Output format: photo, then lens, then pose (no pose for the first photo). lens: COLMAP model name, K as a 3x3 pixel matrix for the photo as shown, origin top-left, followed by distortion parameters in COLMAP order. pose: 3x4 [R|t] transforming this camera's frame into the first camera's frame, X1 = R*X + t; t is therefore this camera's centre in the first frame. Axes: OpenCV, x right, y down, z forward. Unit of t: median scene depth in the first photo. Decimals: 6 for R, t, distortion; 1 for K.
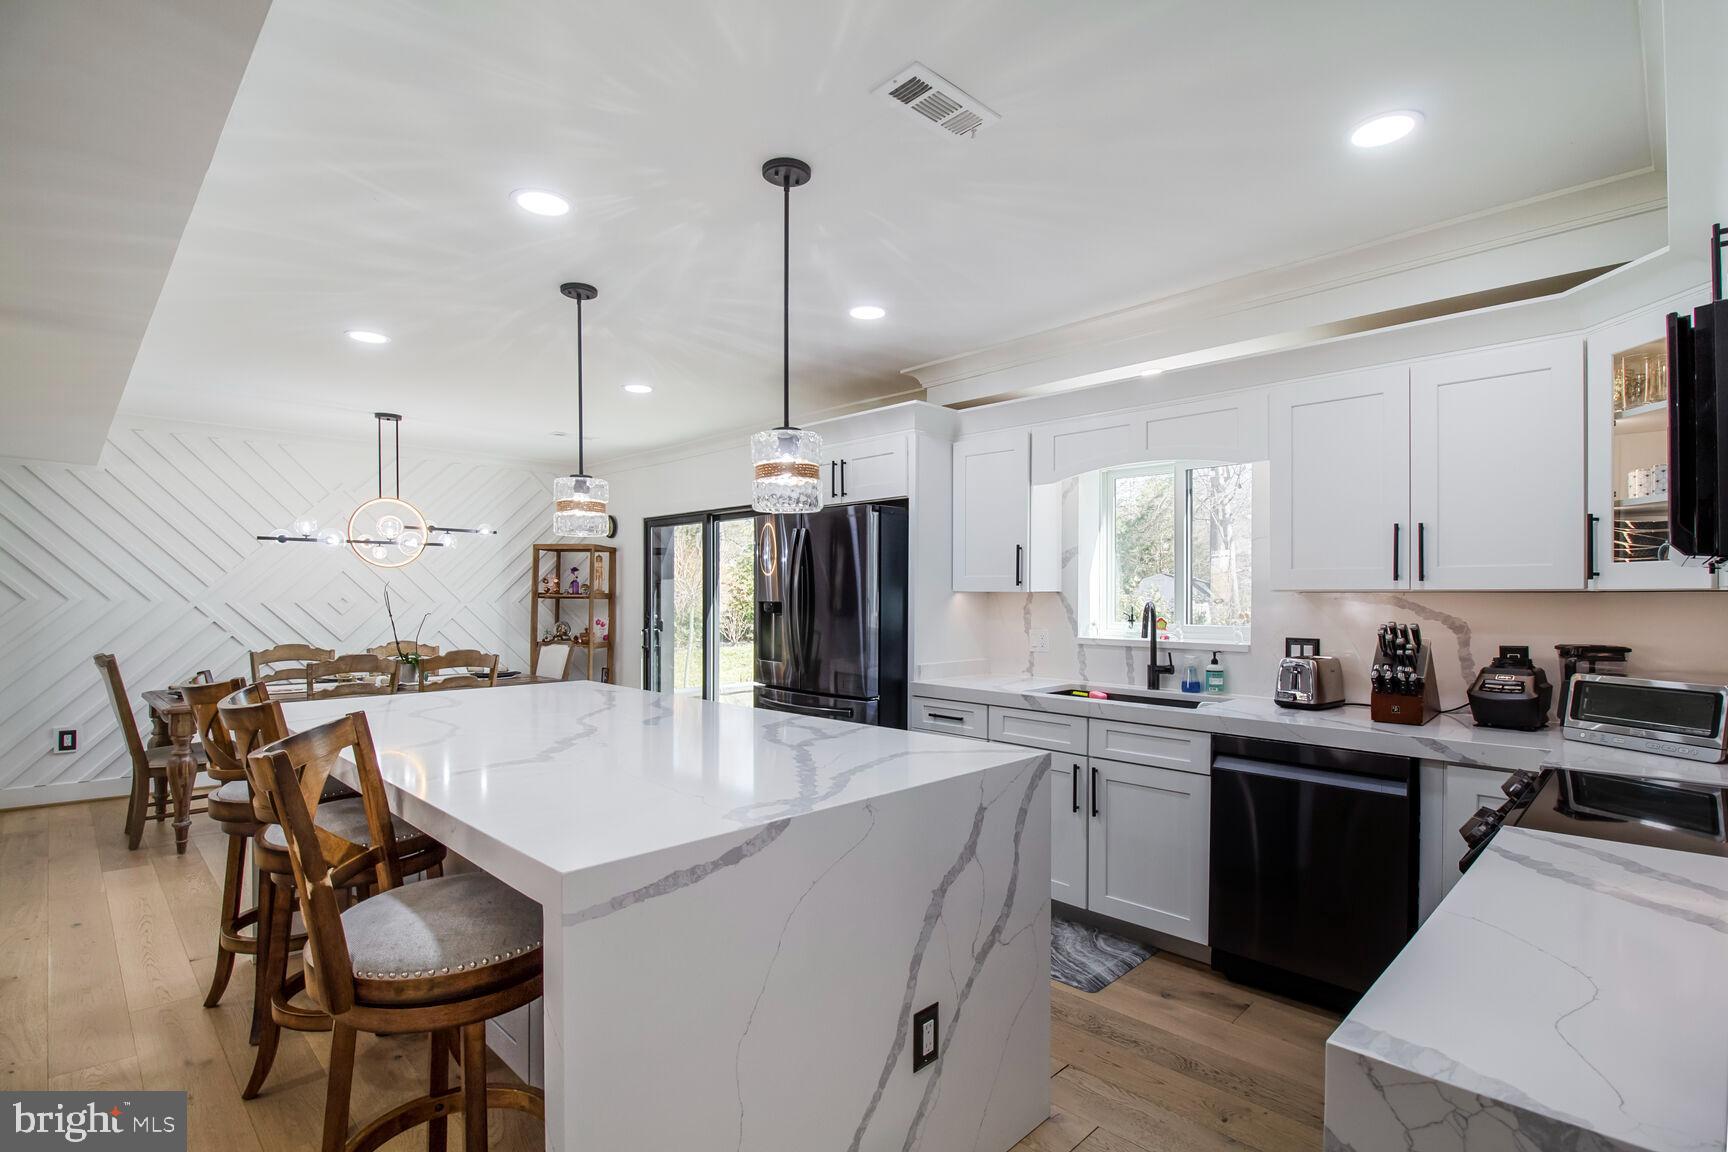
lens RADIAL K [[812.4, 0, 890.0], [0, 812.4, 595.0], [0, 0, 1]] dist [0.003223, -0.002320]
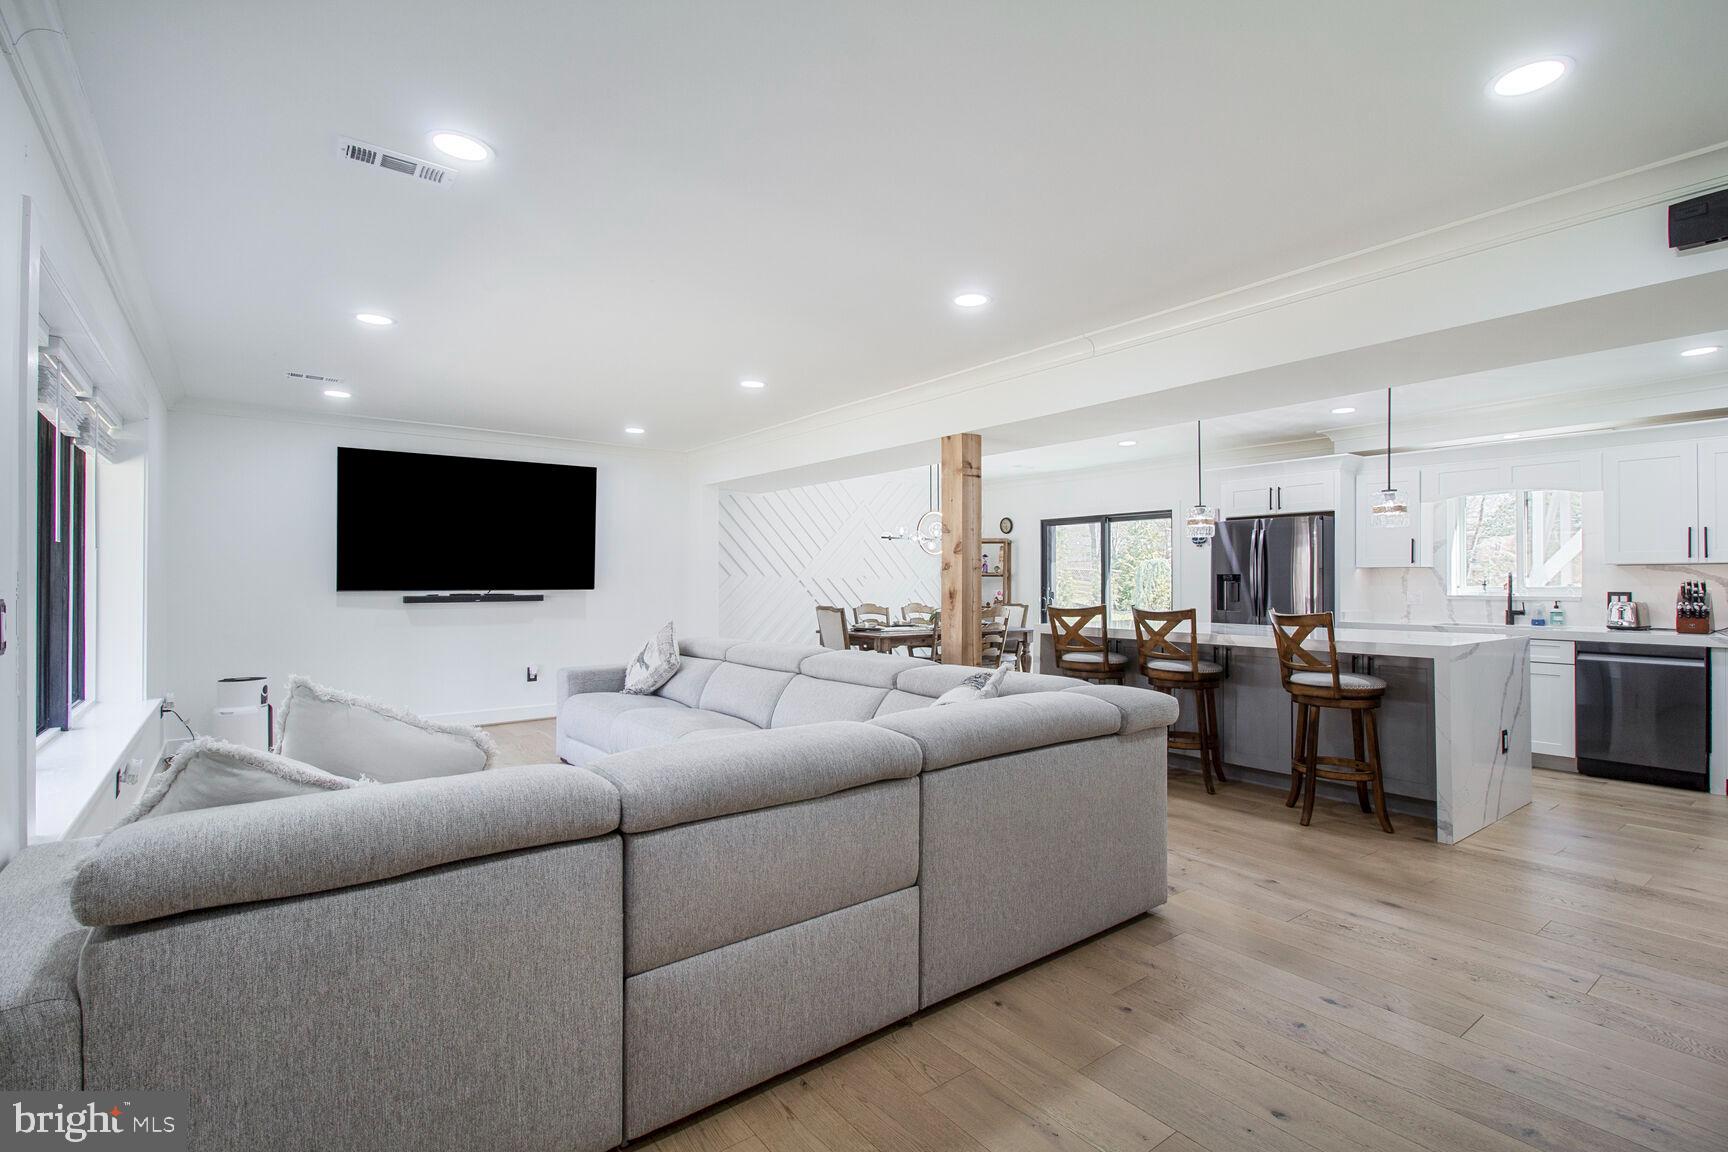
lens RADIAL K [[812.4, 0, 877.8], [0, 812.4, 568.4], [0, 0, 1]] dist [0.003223, -0.002320]
pose [[0.990974, -0.003227, -0.134014, -0.807723], [0.000851, 0.999842, -0.017783, 0.031908], [0.134051, 0.017508, 0.990820, -0.910287]]
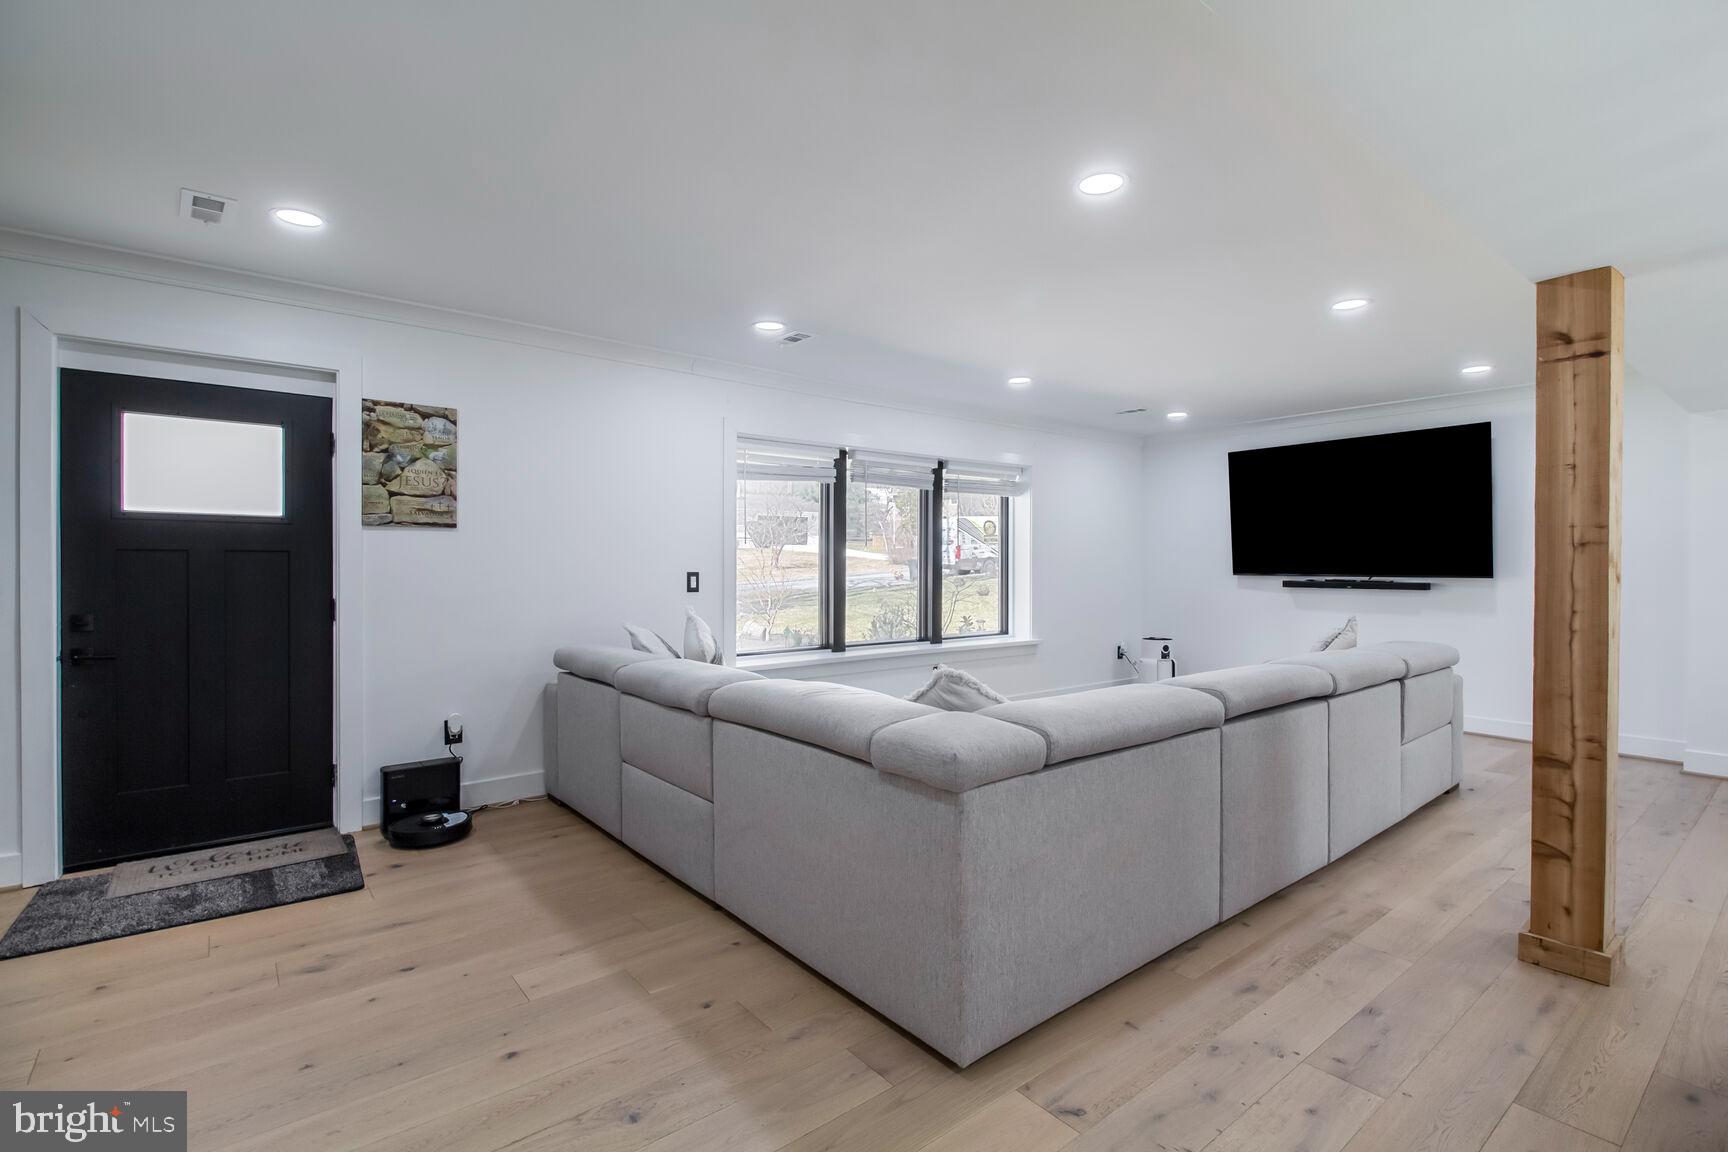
lens RADIAL K [[812.4, 0, 878.4], [0, 812.4, 569.8], [0, 0, 1]] dist [0.003223, -0.002320]
pose [[-0.106434, 0.005889, -0.994302, 1.582515], [-0.004673, 0.999968, 0.006423, 0.017865], [0.994309, 0.005330, -0.106403, 1.981115]]
